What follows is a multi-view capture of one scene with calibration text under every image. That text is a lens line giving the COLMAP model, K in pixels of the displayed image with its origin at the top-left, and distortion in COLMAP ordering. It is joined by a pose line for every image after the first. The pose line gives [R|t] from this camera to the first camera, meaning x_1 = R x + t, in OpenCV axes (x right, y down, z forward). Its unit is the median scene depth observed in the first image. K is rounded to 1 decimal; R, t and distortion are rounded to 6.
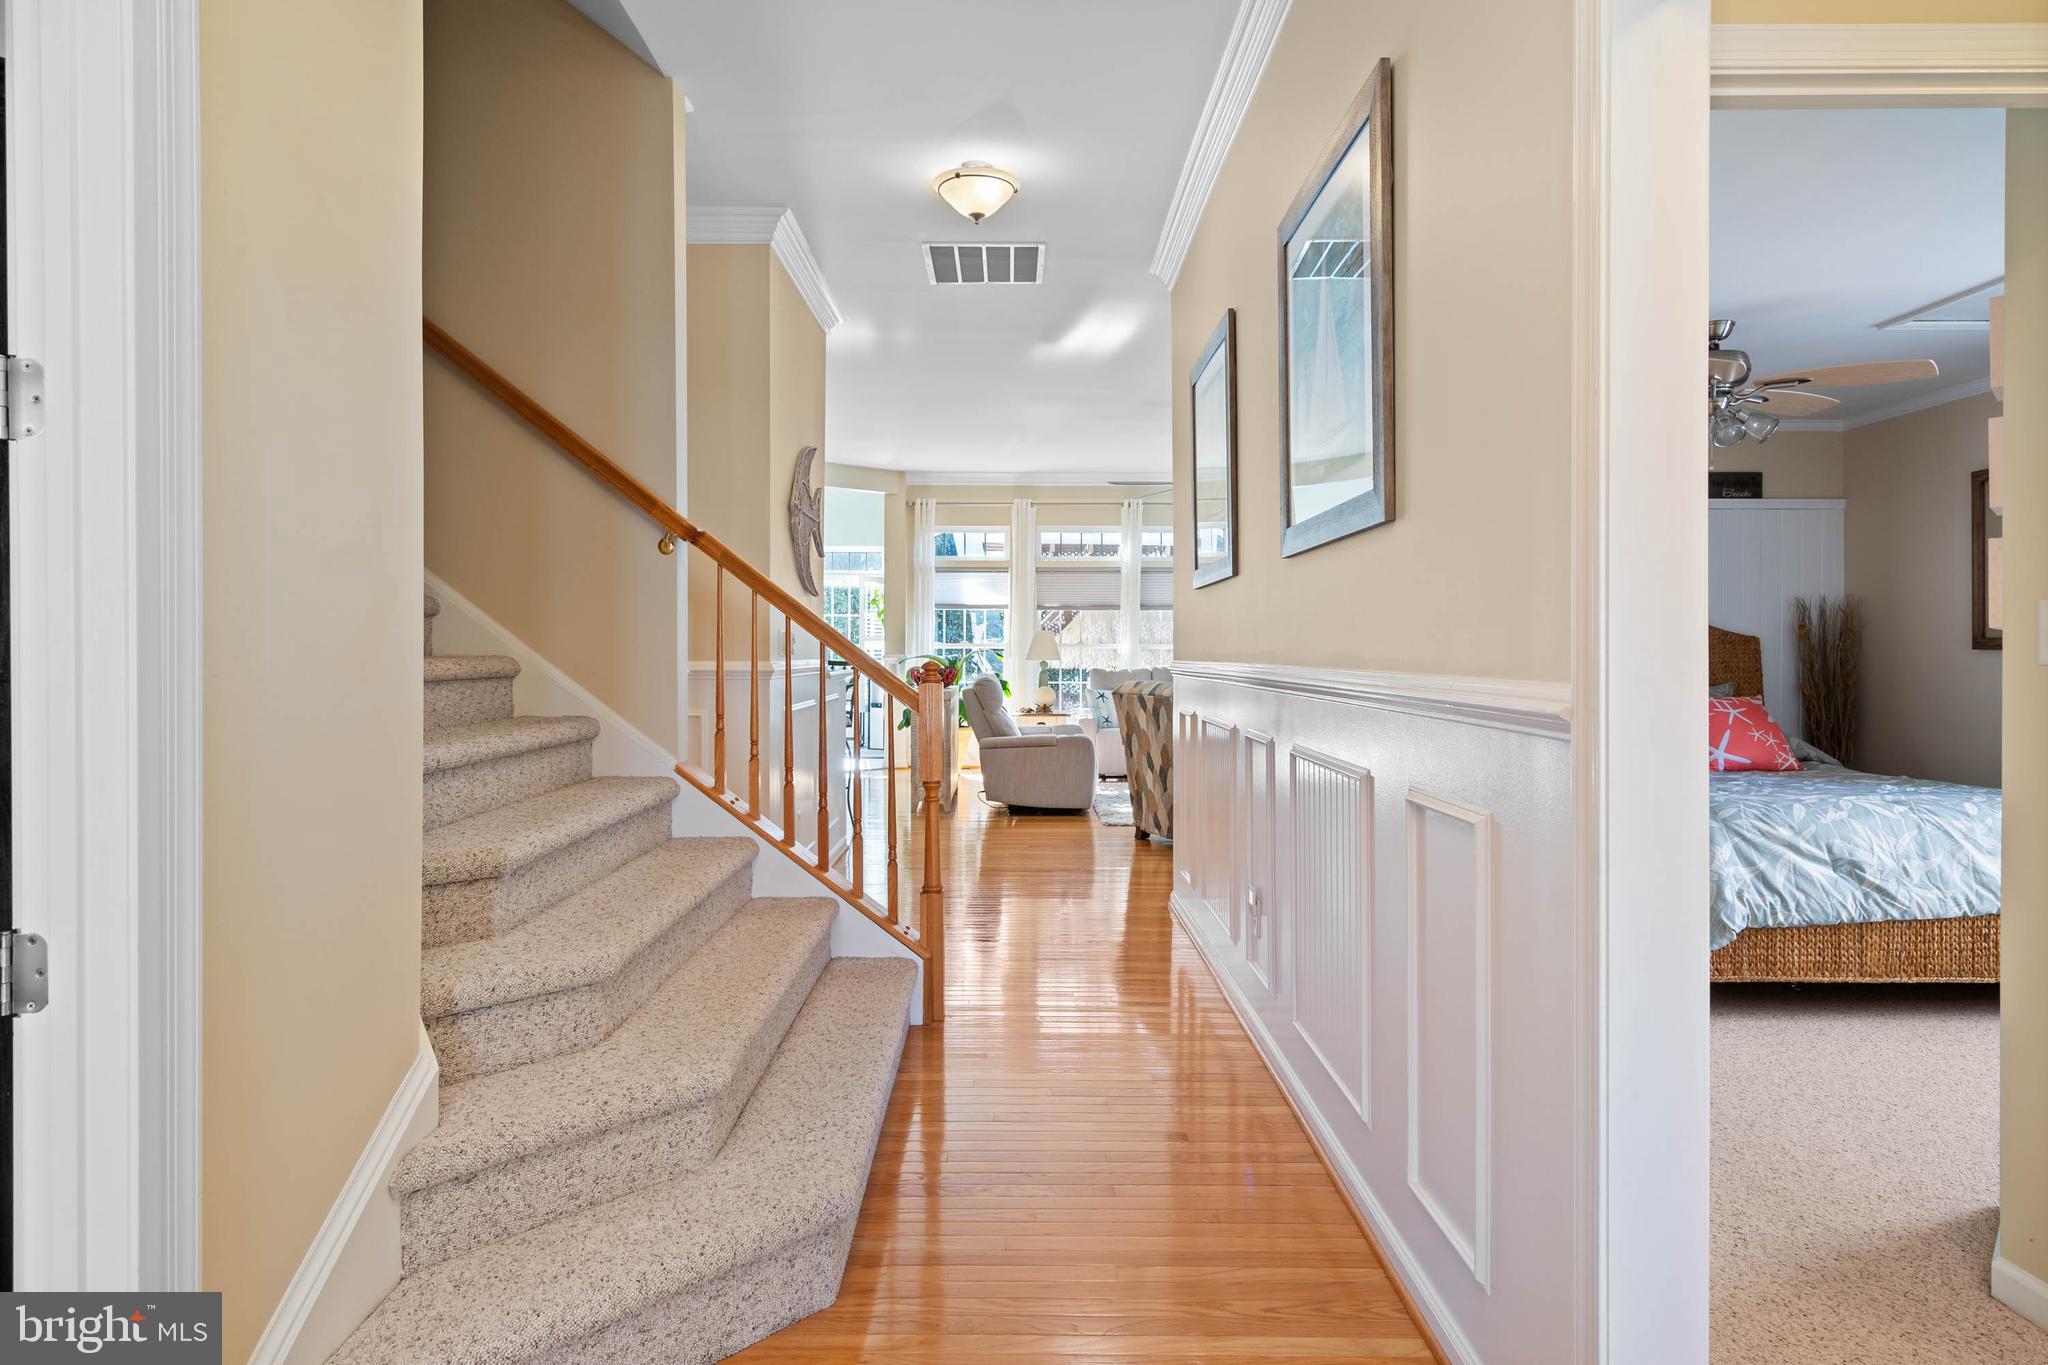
lens RADIAL K [[1171.7, 0, 1023.1], [0, 1171.7, 661.8], [0, 0, 1]] dist [0.015922, 0.000239]
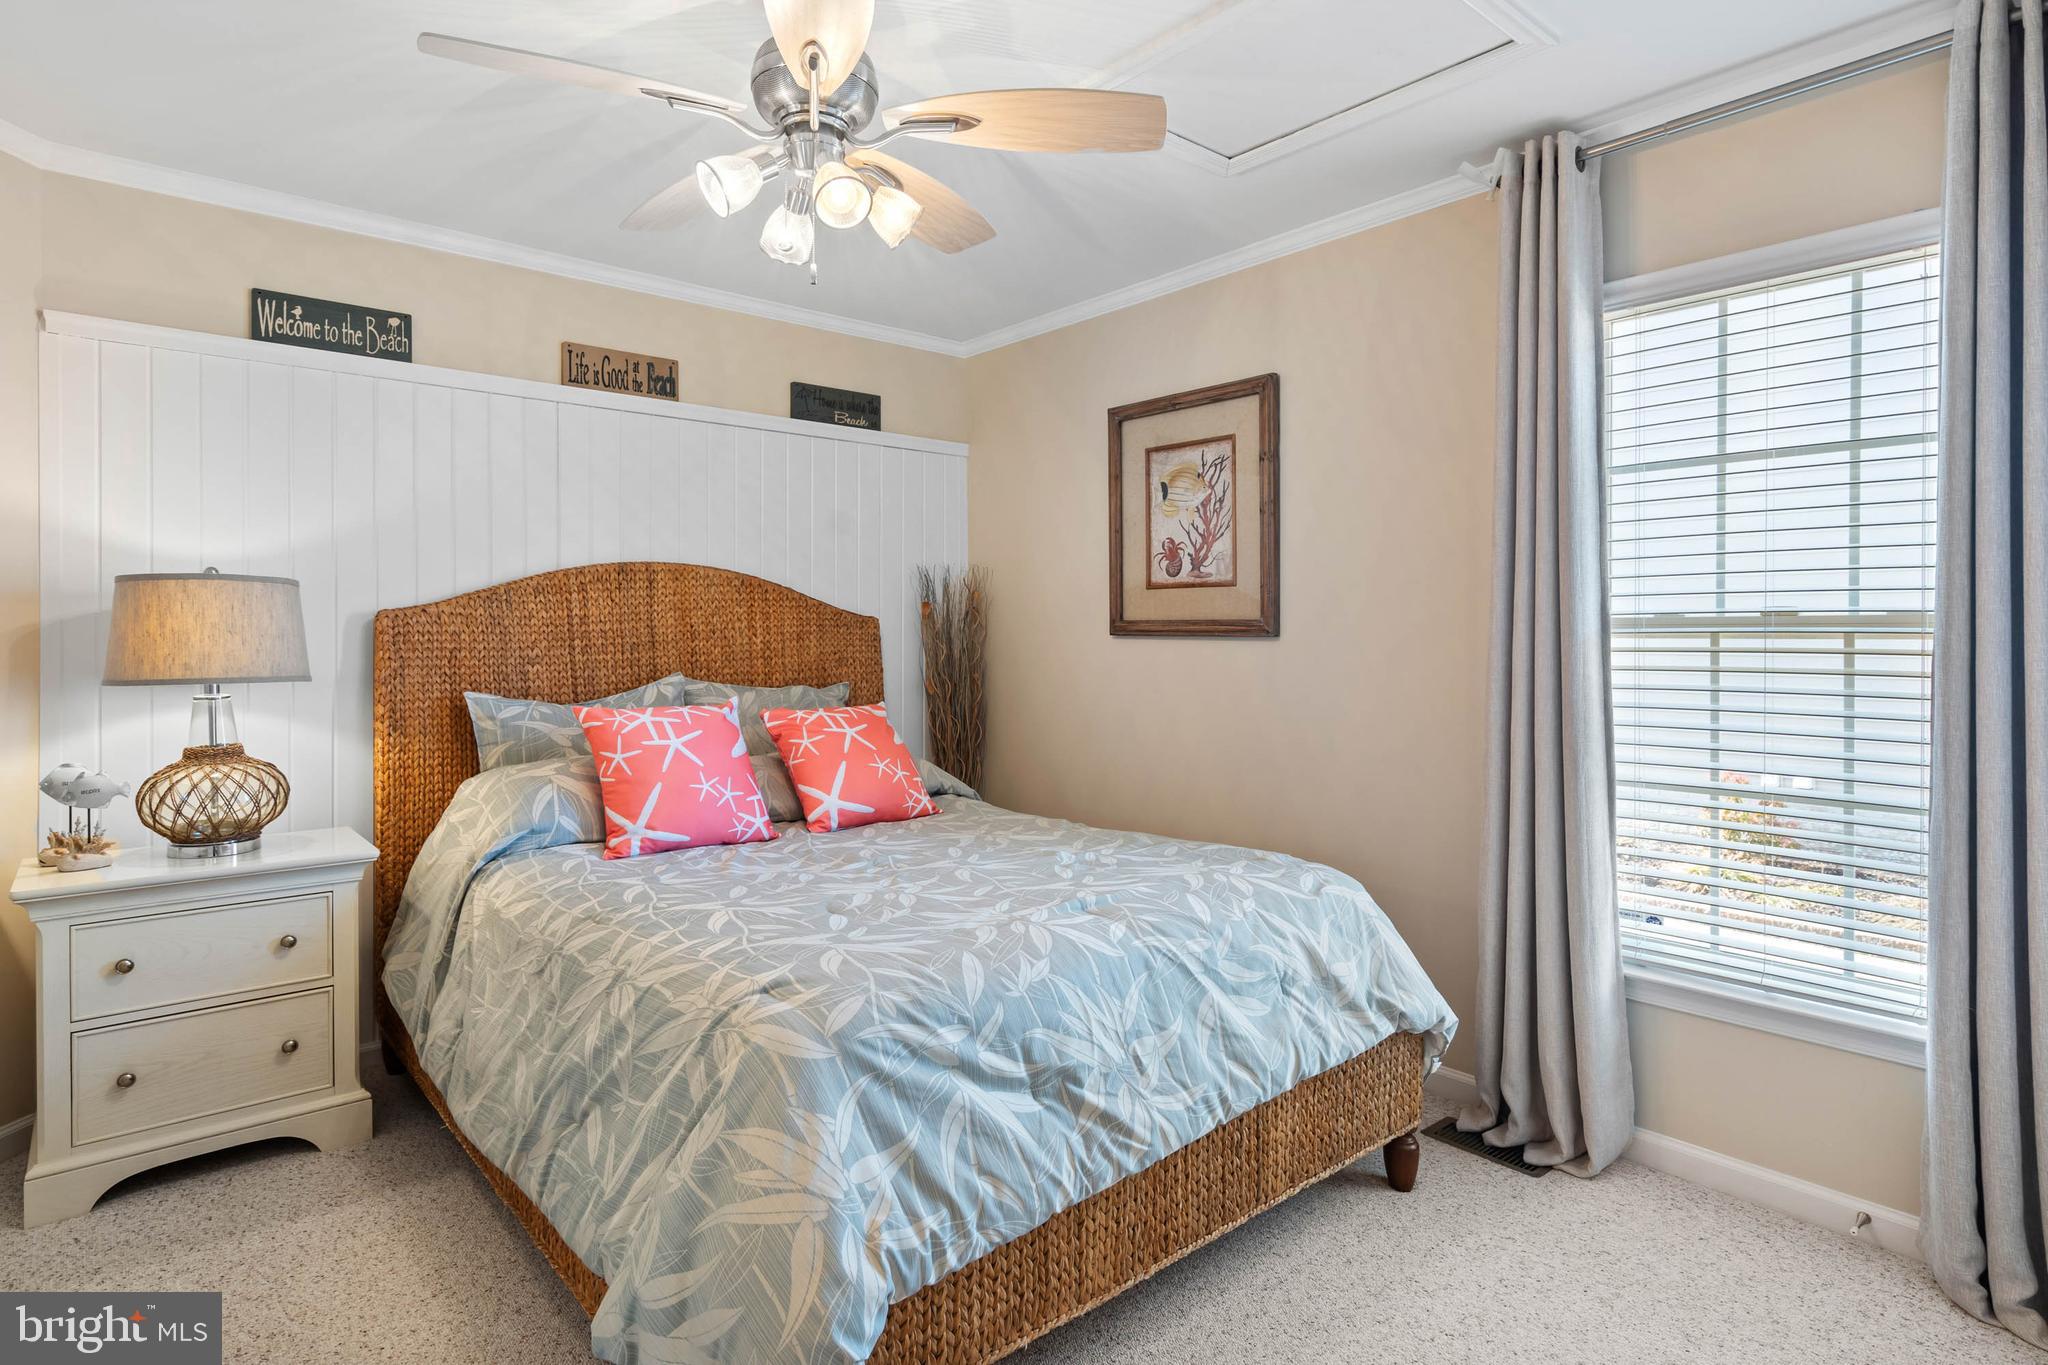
lens RADIAL K [[1090.1, 0, 1025.5], [0, 1090.1, 628.2], [0, 0, 1]] dist [-0.000179, -0.000054]
pose [[0.760437, 0.001928, 0.649408, 0.395000], [0.007094, 0.999911, -0.011275, -0.010008], [-0.649373, 0.013181, 0.760356, 0.663084]]
